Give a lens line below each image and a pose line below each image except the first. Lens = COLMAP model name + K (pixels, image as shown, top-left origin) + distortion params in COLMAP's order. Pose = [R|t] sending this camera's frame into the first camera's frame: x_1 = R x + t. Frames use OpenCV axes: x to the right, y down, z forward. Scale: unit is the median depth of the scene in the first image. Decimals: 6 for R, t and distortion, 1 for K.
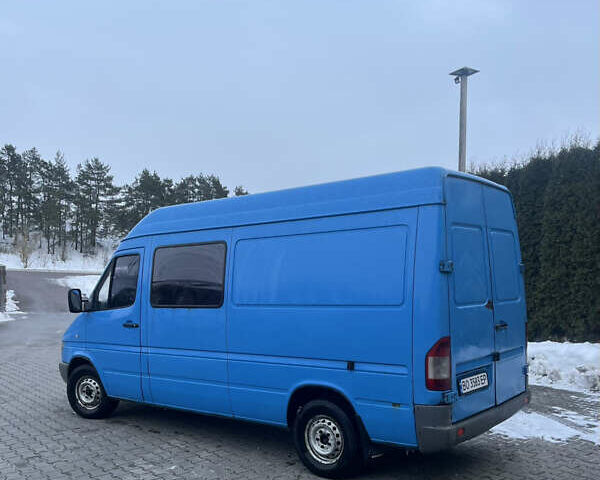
lens RADIAL K [[612.4, 0, 301.8], [0, 612.4, 308.8], [0, 0, 1]] dist [0.037603, 0.000664]
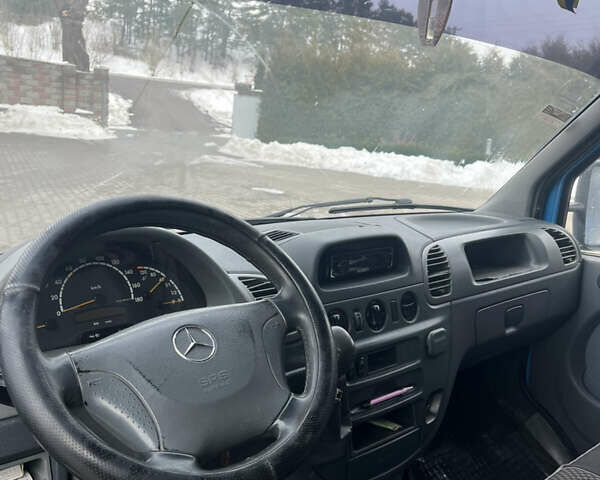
lens RADIAL K [[589.8, 0, 298.8], [0, 589.8, 225.9], [0, 0, 1]] dist [0.021451, 0.005839]
pose [[0.975784, 0.114527, -0.186359, -0.031923], [-0.084278, 0.983045, 0.162849, -0.006978], [0.201850, -0.143200, 0.968891, 0.122723]]
